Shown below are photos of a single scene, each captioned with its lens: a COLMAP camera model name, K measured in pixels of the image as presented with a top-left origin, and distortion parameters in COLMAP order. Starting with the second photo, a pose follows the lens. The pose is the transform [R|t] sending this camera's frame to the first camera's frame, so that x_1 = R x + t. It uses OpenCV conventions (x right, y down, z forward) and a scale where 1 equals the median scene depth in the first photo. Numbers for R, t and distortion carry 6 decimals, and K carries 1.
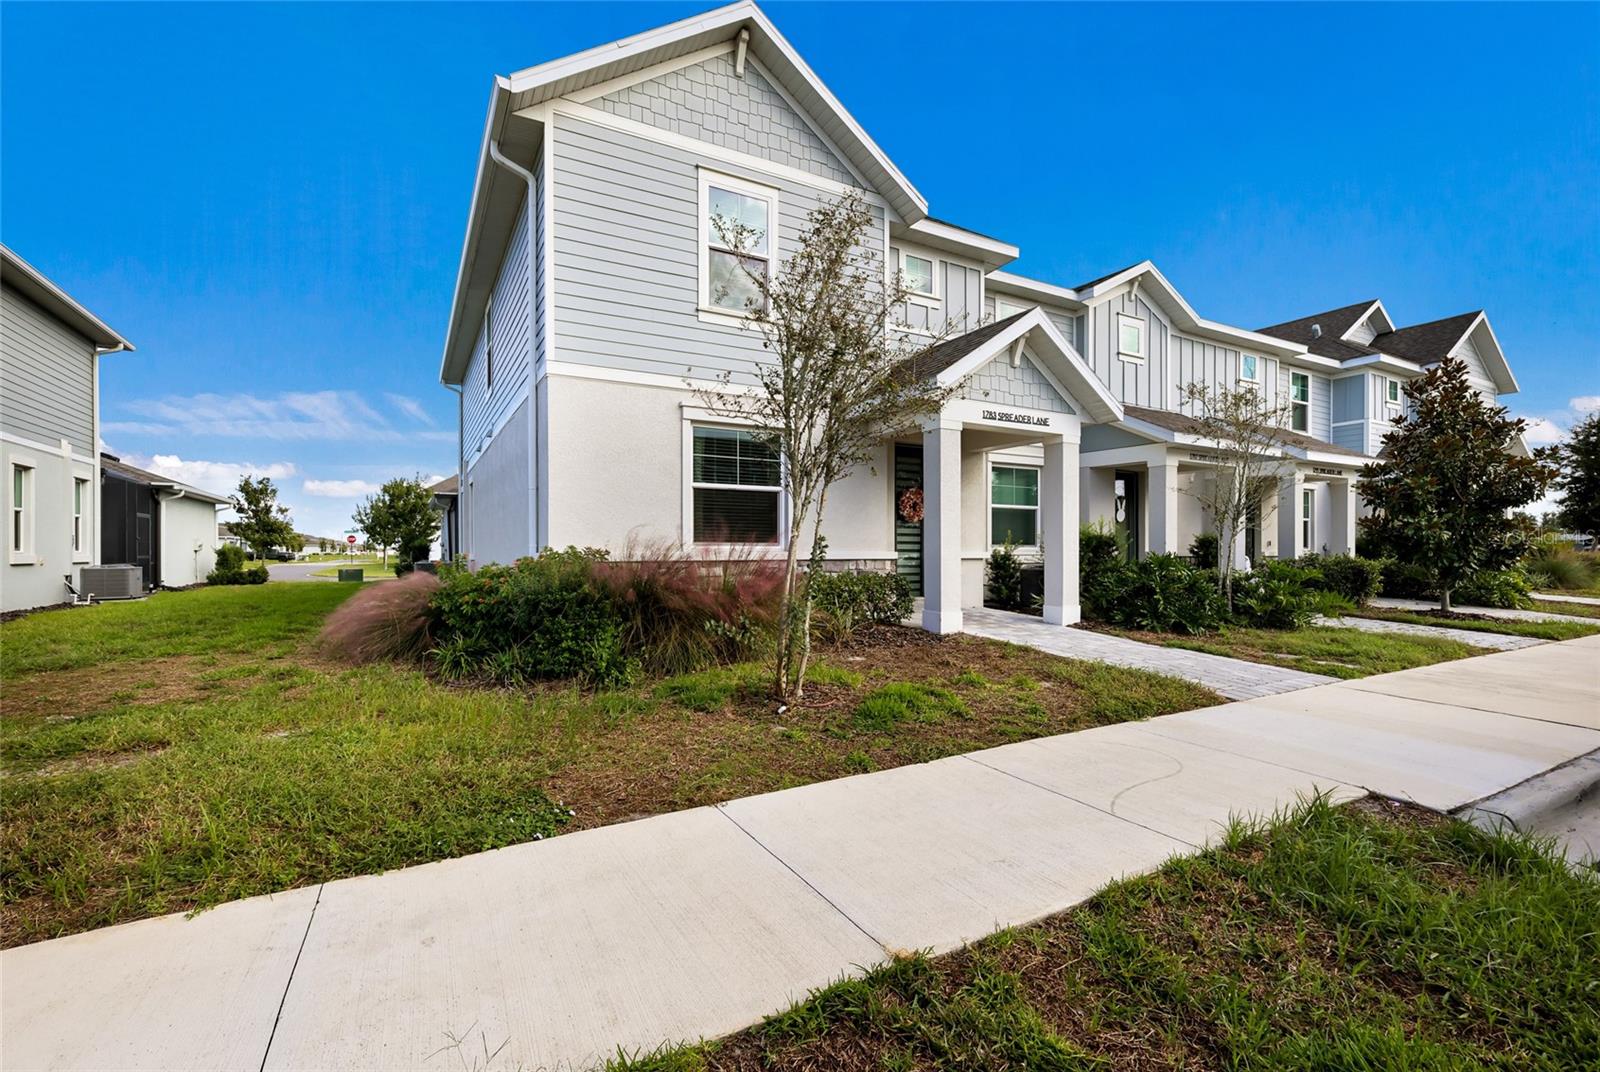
lens RADIAL K [[704.1, 0, 800.0], [0, 704.1, 536.0], [0, 0, 1]] dist [0.003427, 0.000190]
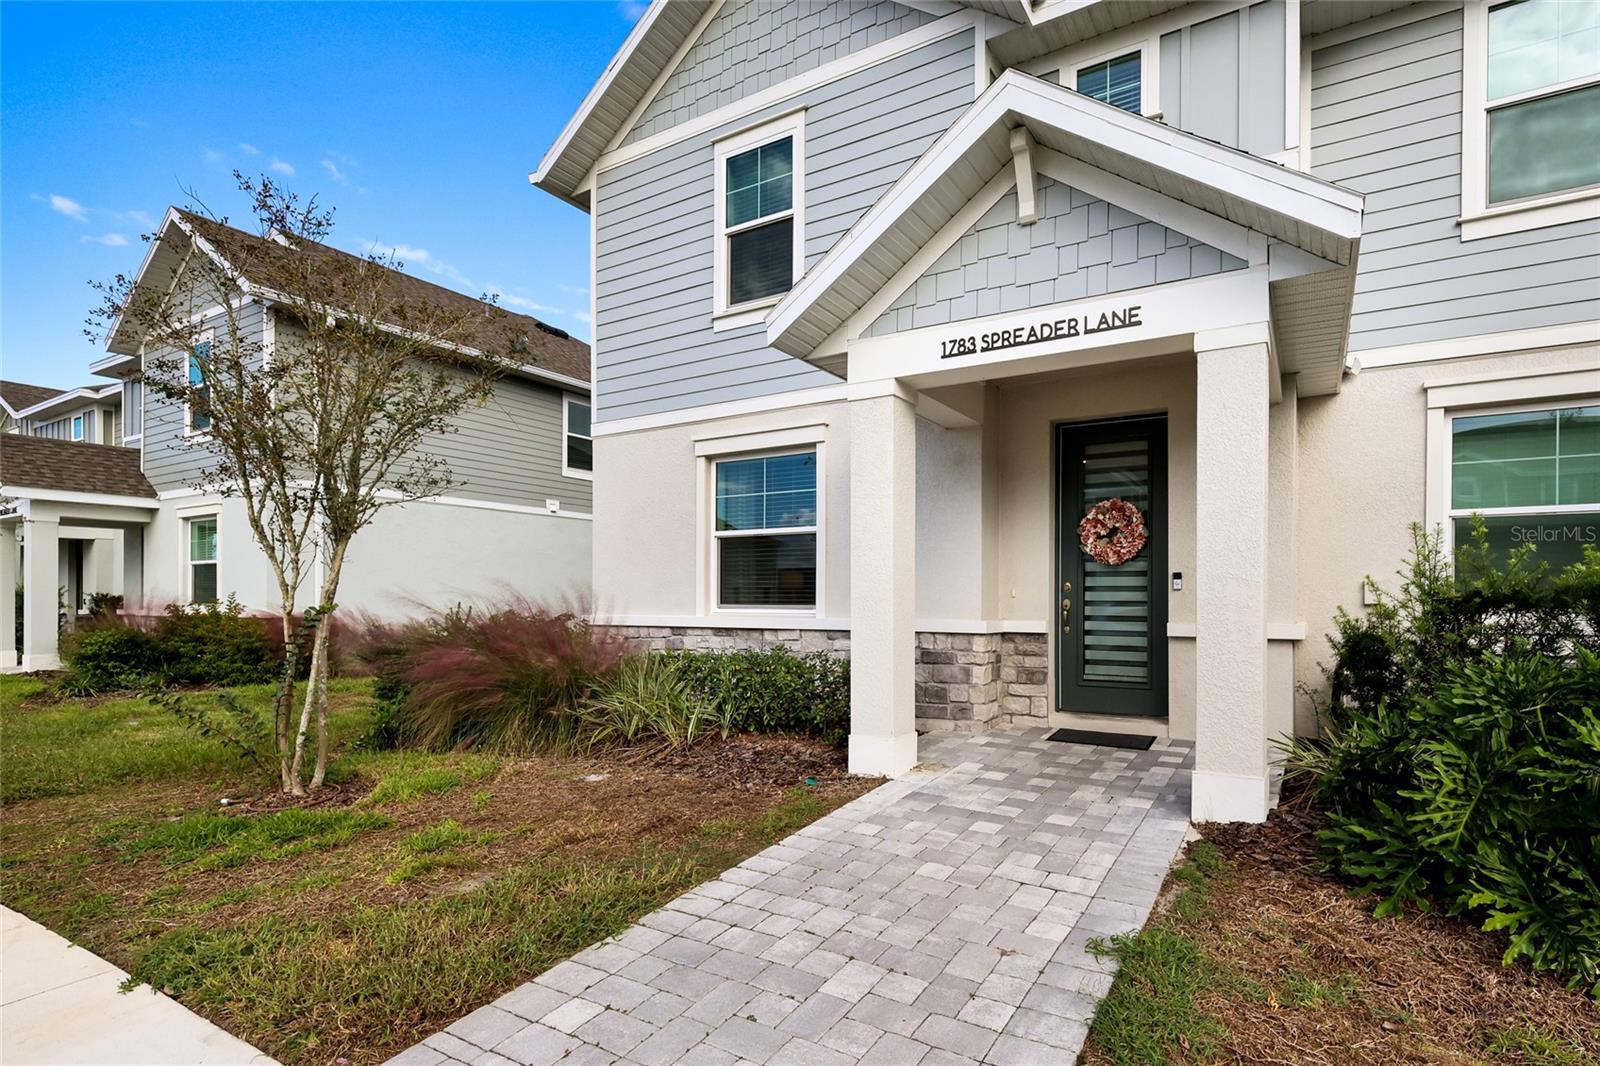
lens RADIAL K [[803.9, 0, 804.7], [0, 803.9, 596.5], [0, 0, 1]] dist [0.001323, -0.000122]
pose [[0.487065, -0.008563, -0.873324, 0.683665], [0.006074, 0.999961, -0.006417, 0.004899], [0.873344, -0.002179, 0.487098, 0.613621]]
